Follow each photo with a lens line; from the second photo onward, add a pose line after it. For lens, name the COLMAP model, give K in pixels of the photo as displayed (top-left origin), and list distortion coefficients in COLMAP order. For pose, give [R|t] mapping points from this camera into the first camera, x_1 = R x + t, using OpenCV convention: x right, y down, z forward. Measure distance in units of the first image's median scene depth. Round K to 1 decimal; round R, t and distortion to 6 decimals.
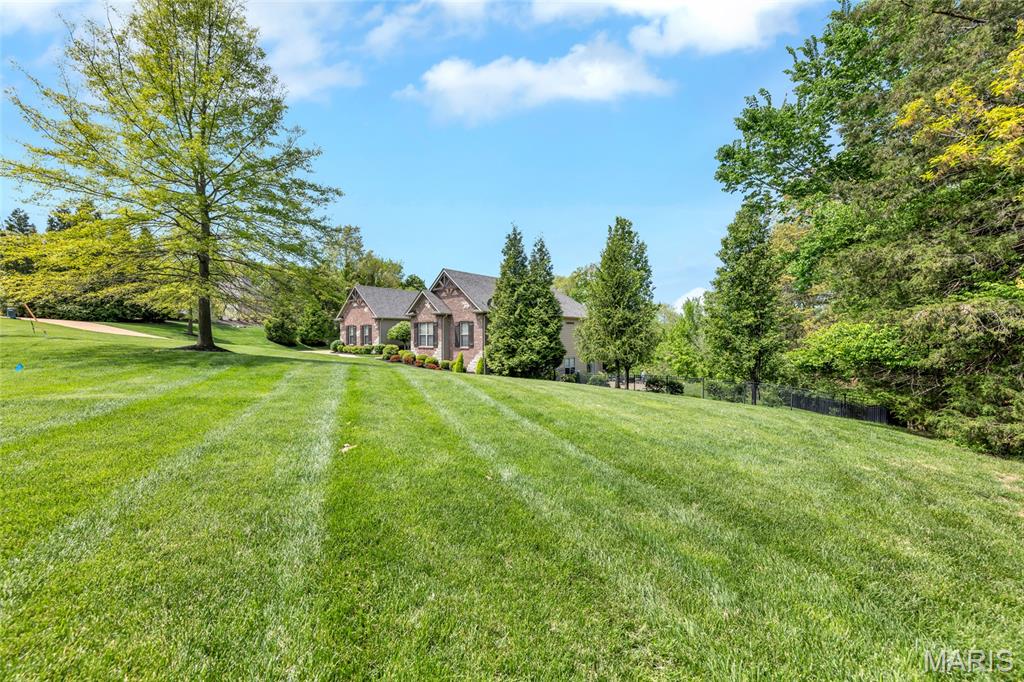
lens RADIAL K [[394.7, 0, 512.0], [0, 394.7, 341.0], [0, 0, 1]] dist [0.017930, -0.000128]
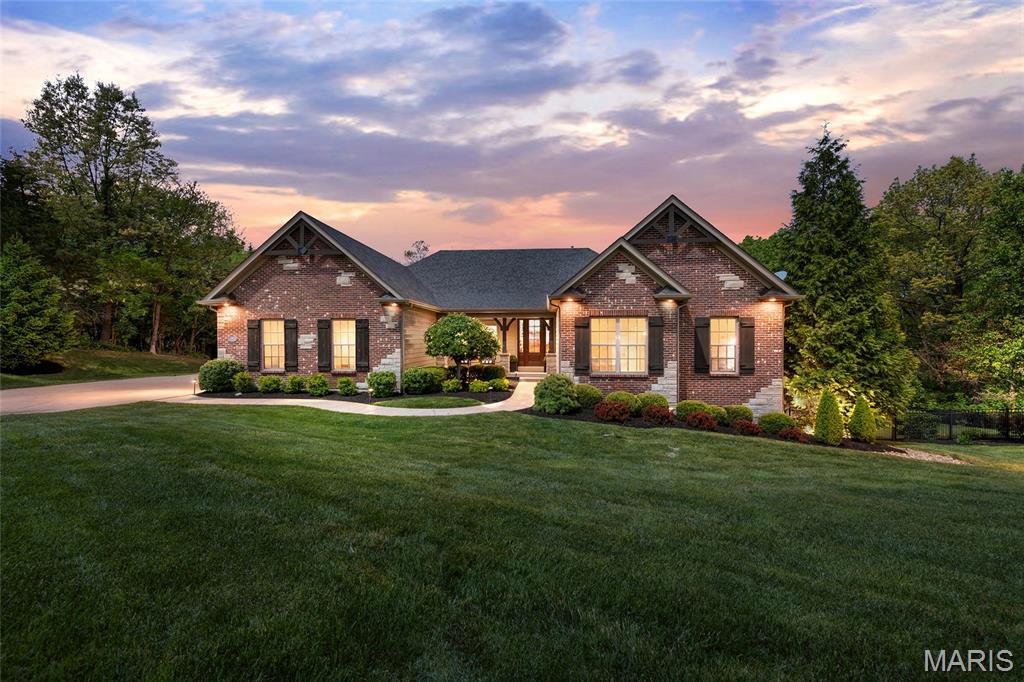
lens RADIAL K [[394.7, 0, 512.0], [0, 394.7, 341.0], [0, 0, 1]] dist [0.017930, -0.000128]
pose [[0.829657, -0.004021, 0.558260, -0.556644], [0.006478, 0.999976, -0.002424, -0.020731], [-0.558236, 0.005628, 0.829663, 0.720212]]
